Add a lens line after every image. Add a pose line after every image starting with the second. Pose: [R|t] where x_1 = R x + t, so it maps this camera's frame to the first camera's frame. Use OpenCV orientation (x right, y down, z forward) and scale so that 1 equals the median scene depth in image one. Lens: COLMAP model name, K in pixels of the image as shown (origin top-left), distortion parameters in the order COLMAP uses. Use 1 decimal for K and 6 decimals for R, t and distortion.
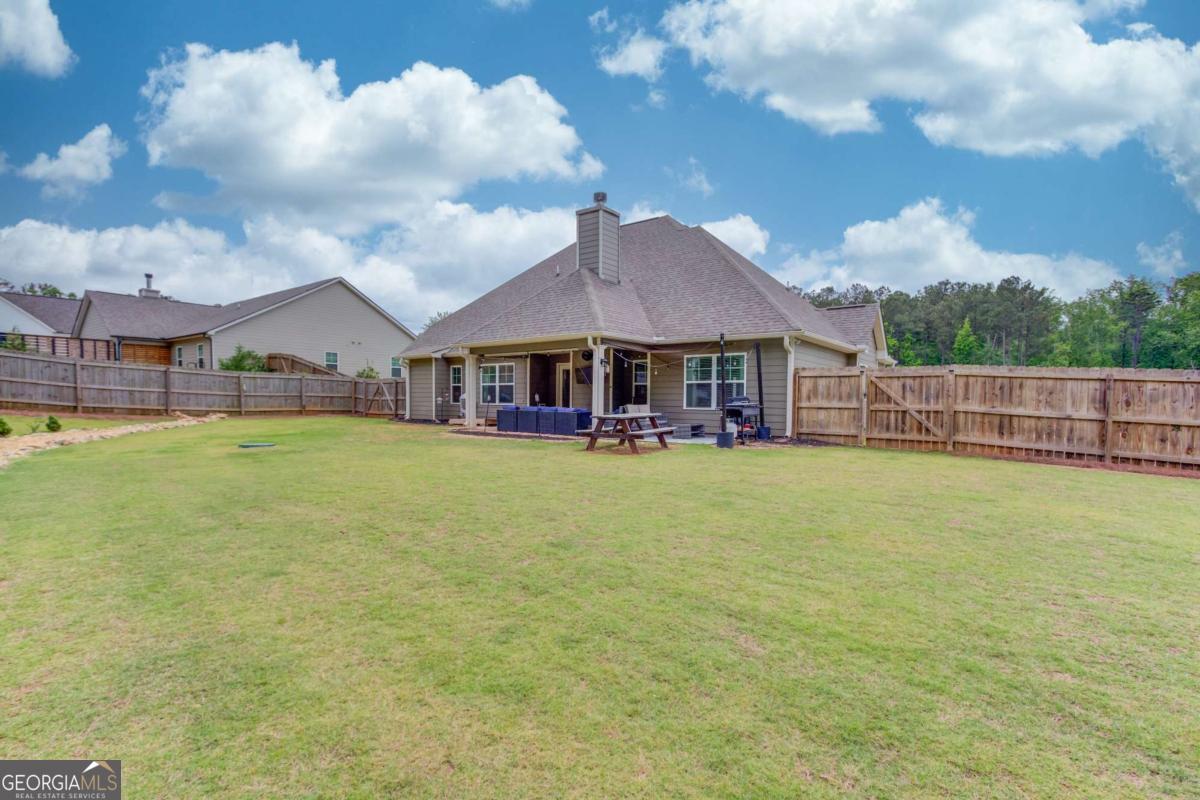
lens RADIAL K [[556.2, 0, 591.8], [0, 556.2, 395.5], [0, 0, 1]] dist [0.019734, 0.001616]
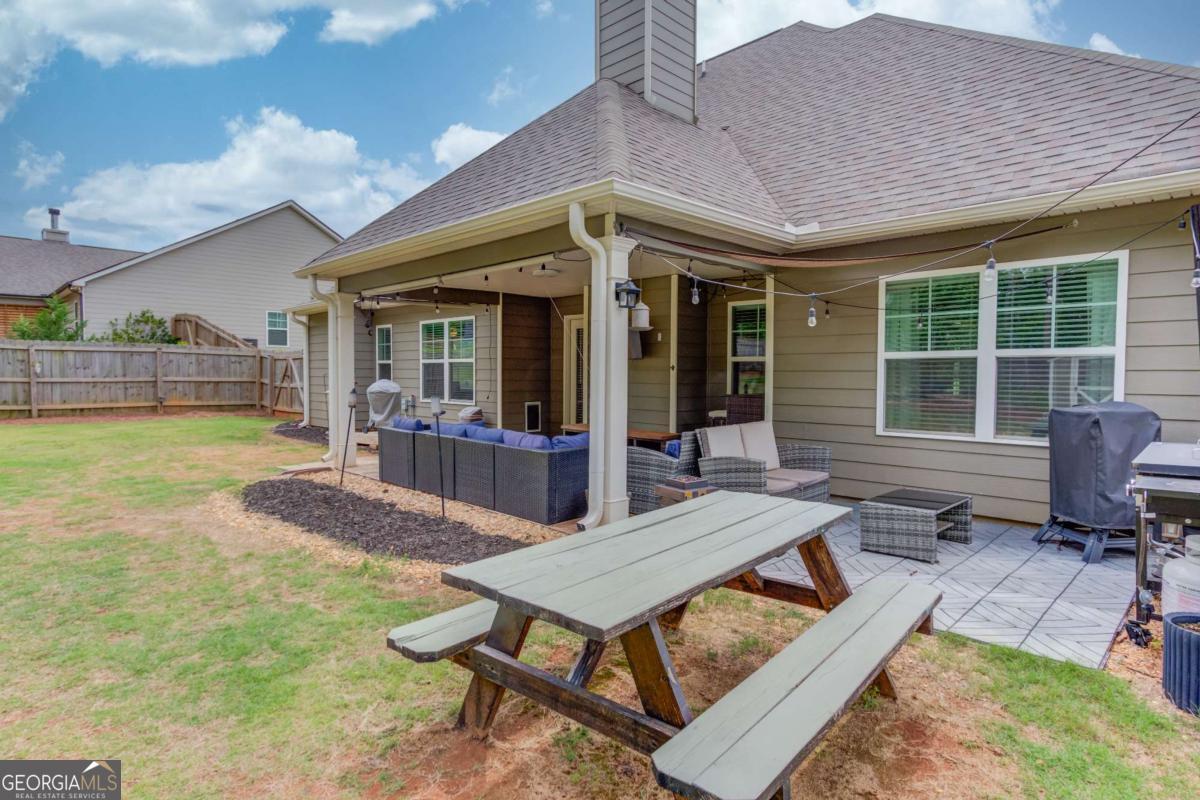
lens RADIAL K [[666.6, 0, 598.2], [0, 666.6, 373.2], [0, 0, 1]] dist [0.004079, -0.000122]
pose [[0.990920, -0.002427, -0.134429, 0.047225], [0.003021, 0.999987, 0.004218, -0.013806], [0.134417, -0.004586, 0.990914, 0.527571]]
